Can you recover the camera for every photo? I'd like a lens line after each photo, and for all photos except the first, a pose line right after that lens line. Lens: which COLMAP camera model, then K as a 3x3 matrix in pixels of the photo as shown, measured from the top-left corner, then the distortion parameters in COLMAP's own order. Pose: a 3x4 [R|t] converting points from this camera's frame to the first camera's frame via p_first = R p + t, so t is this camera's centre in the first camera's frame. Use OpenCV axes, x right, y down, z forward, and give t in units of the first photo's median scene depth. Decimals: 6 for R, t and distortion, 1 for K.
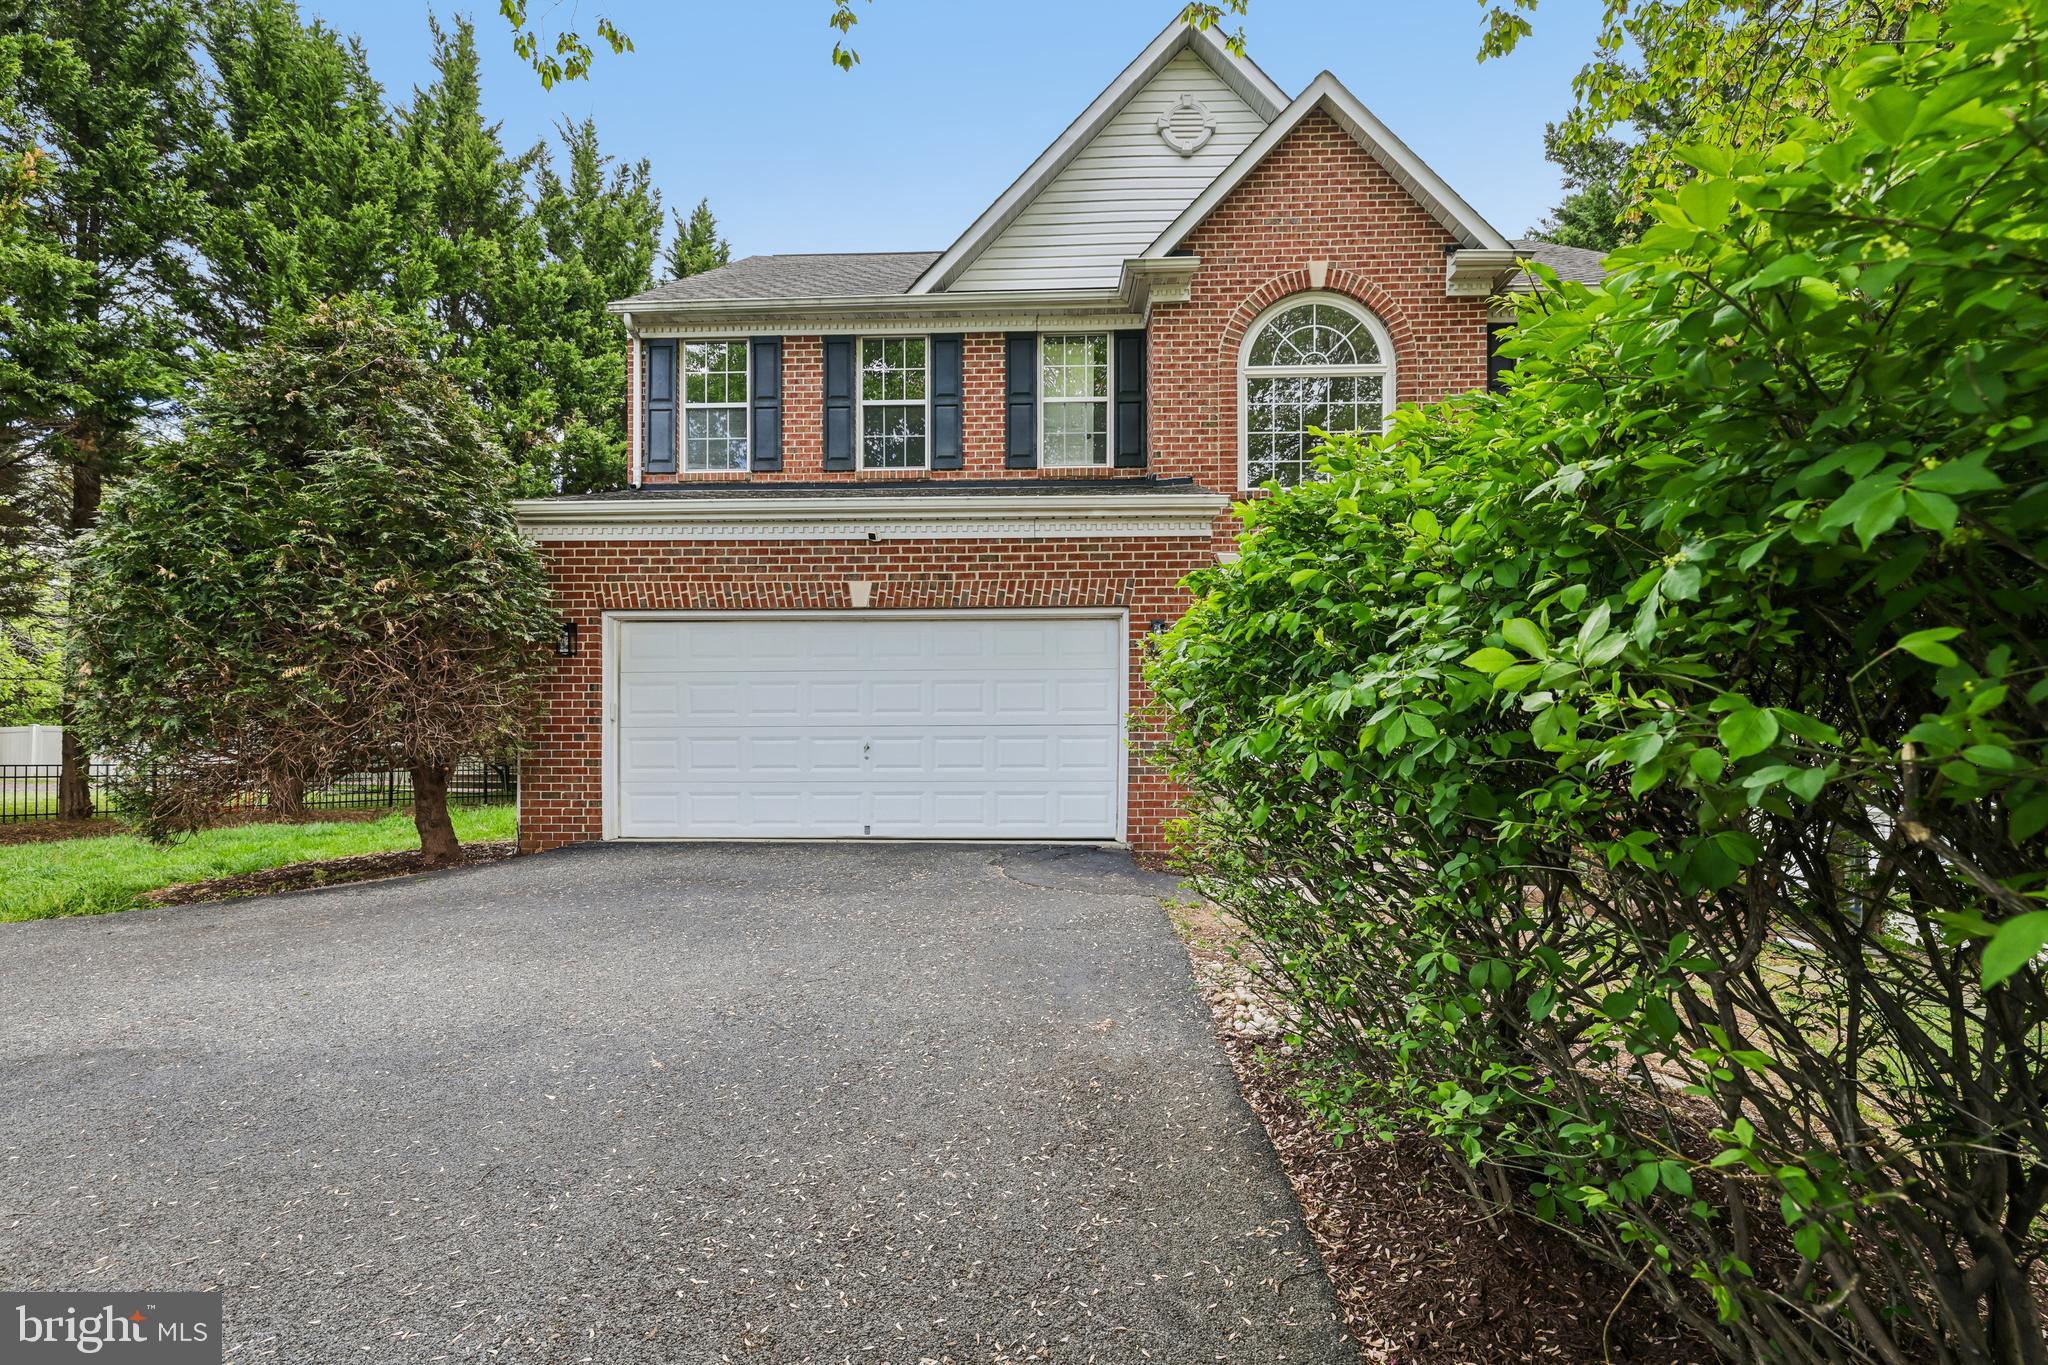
lens RADIAL K [[828.2, 0, 1024.5], [0, 828.2, 731.3], [0, 0, 1]] dist [-0.000127, 0.000030]
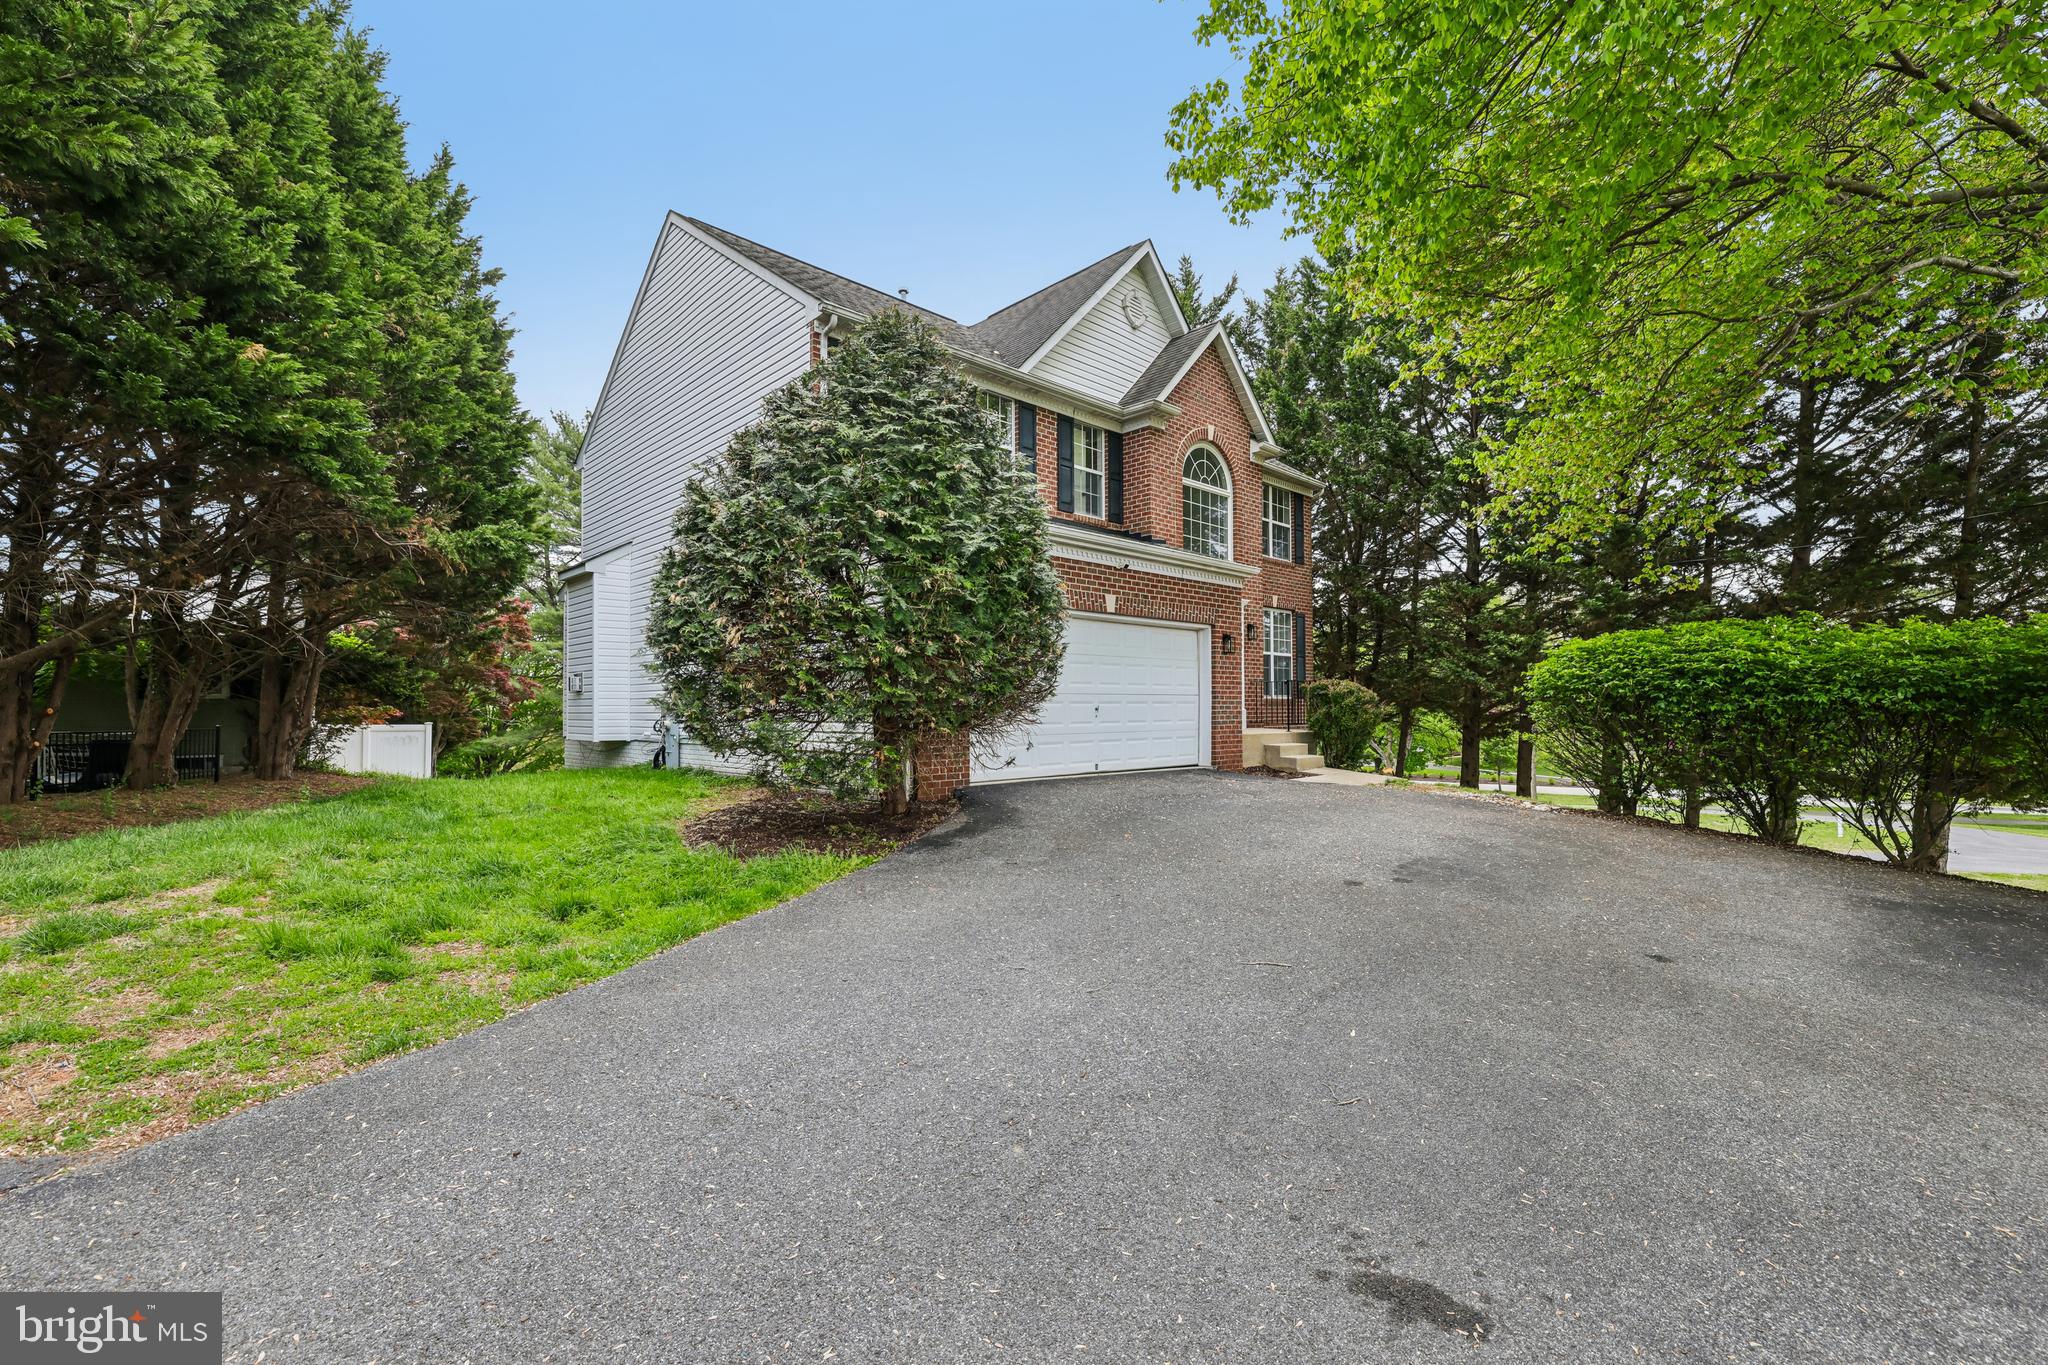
lens RADIAL K [[859.3, 0, 1017.2], [0, 859.3, 672.8], [0, 0, 1]] dist [0.000962, 0.000250]
pose [[0.714601, 0.032176, 0.698792, -1.141956], [-0.005897, 0.999183, -0.039978, 0.016335], [-0.699508, 0.024447, 0.714207, 0.023196]]
